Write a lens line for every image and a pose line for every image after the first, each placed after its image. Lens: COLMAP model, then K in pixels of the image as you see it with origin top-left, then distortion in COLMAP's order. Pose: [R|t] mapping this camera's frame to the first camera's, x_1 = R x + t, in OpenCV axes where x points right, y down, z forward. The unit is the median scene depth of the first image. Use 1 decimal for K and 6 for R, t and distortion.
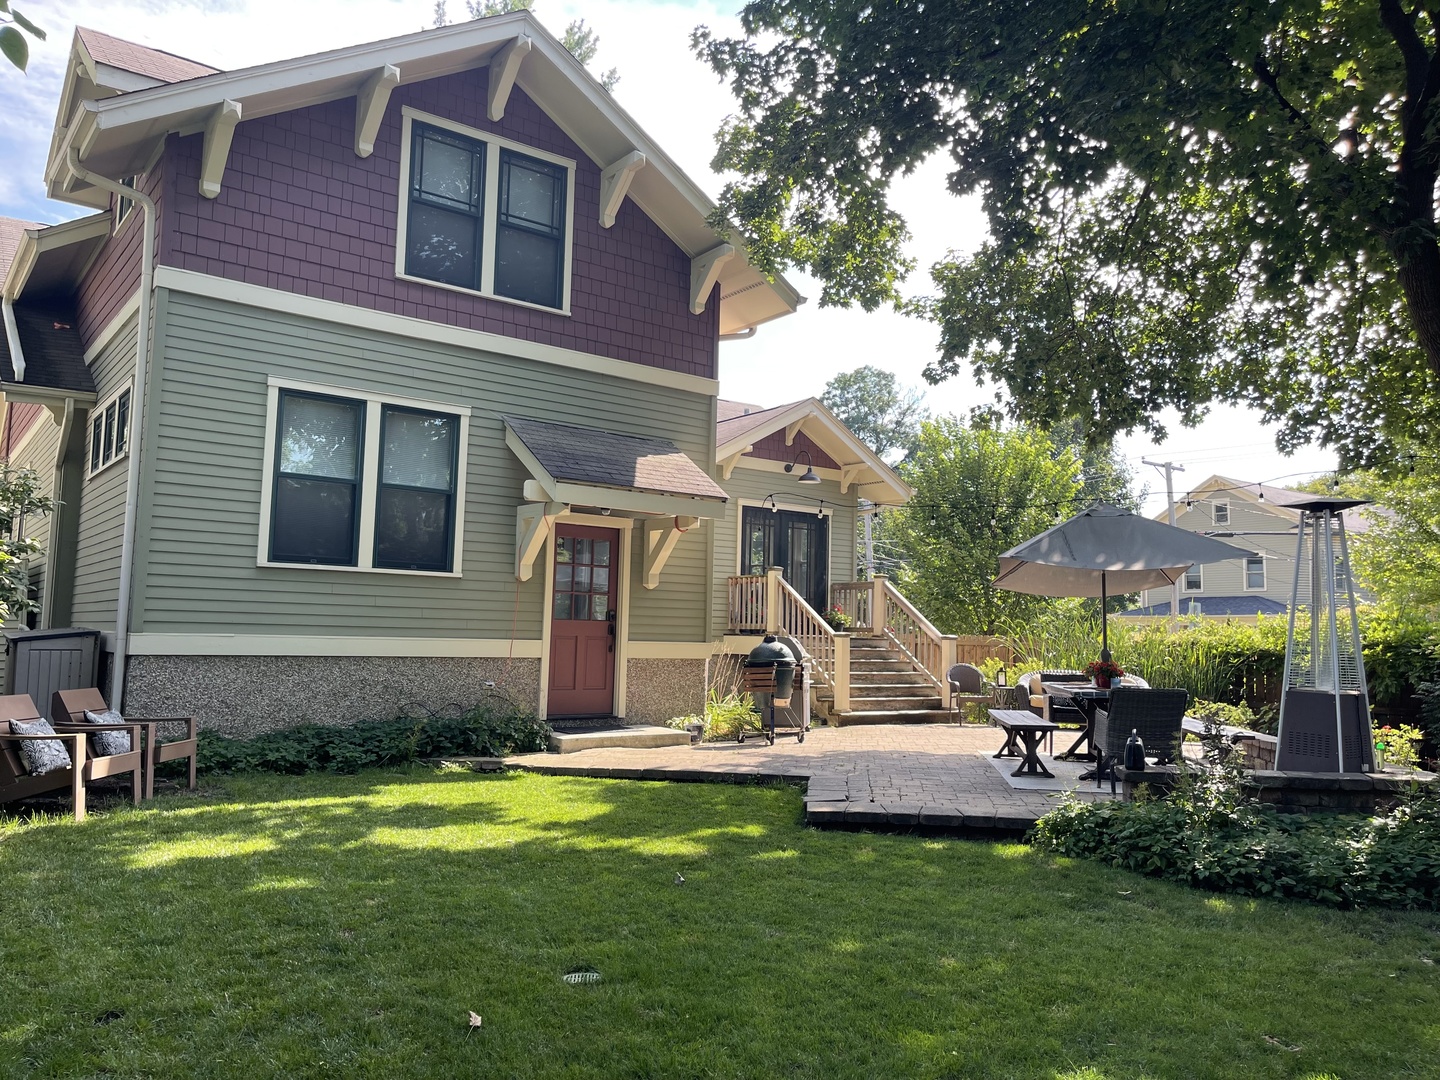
lens RADIAL K [[1078.4, 0, 720.0], [0, 1078.4, 540.0], [0, 0, 1]] dist [0.043478, -0.004030]
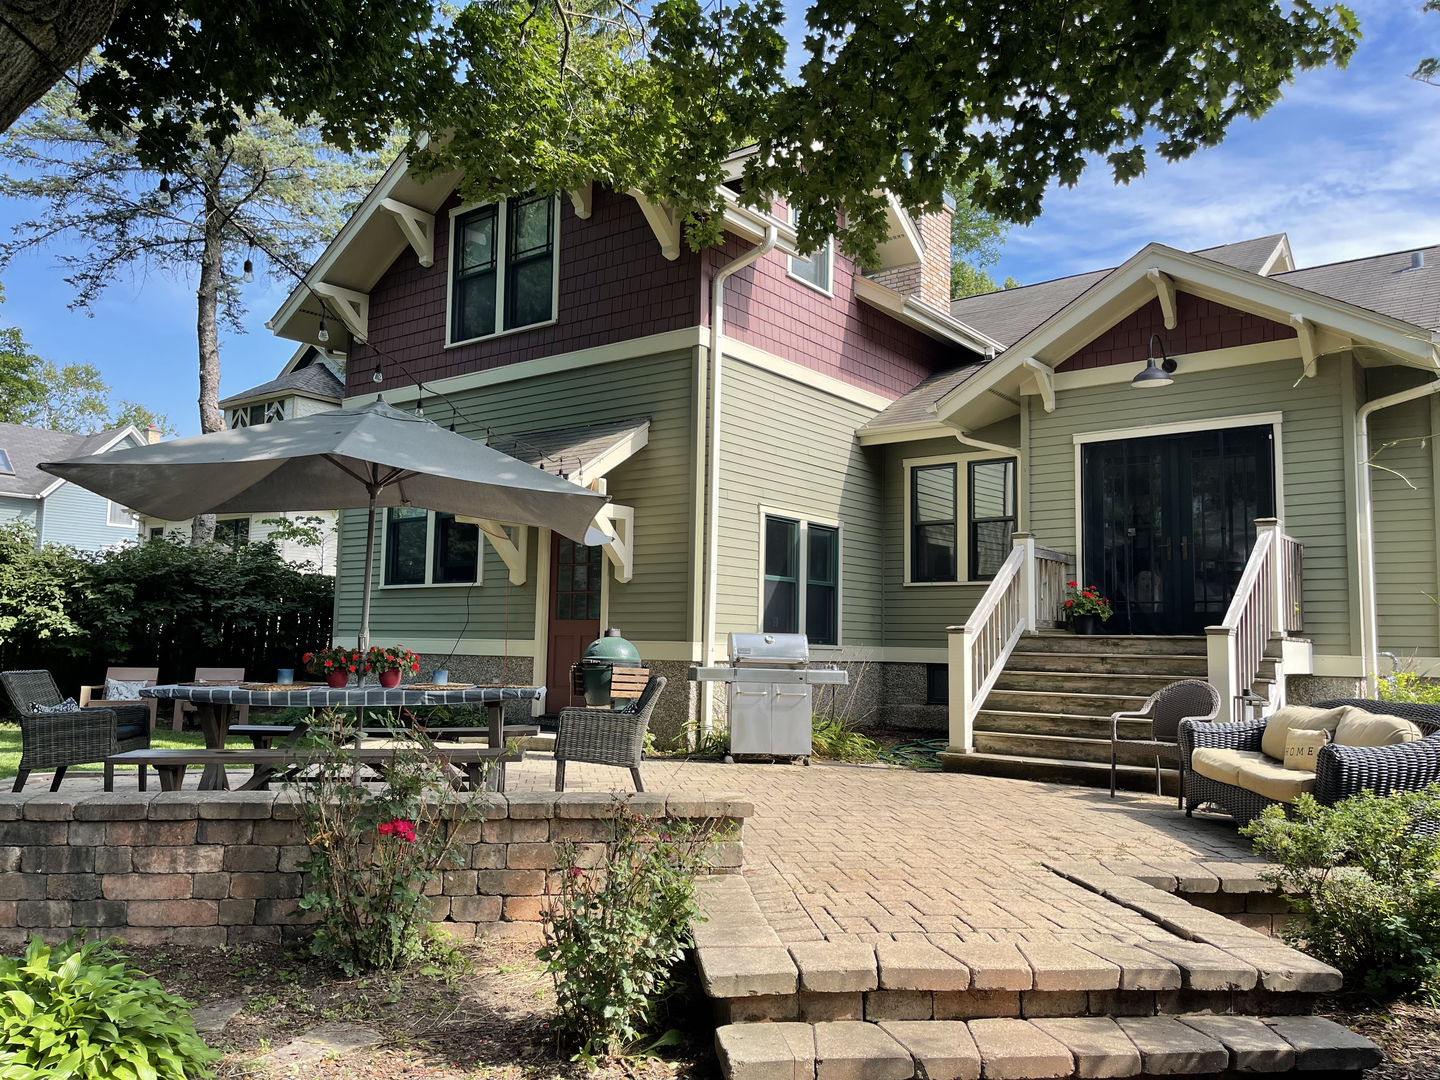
lens RADIAL K [[1078.4, 0, 720.0], [0, 1078.4, 540.0], [0, 0, 1]] dist [0.043478, -0.004030]
pose [[0.255166, -0.105959, -0.961074, 0.899199], [0.075363, 0.993133, -0.089484, 0.104176], [0.963956, -0.049596, 0.261399, 0.915207]]
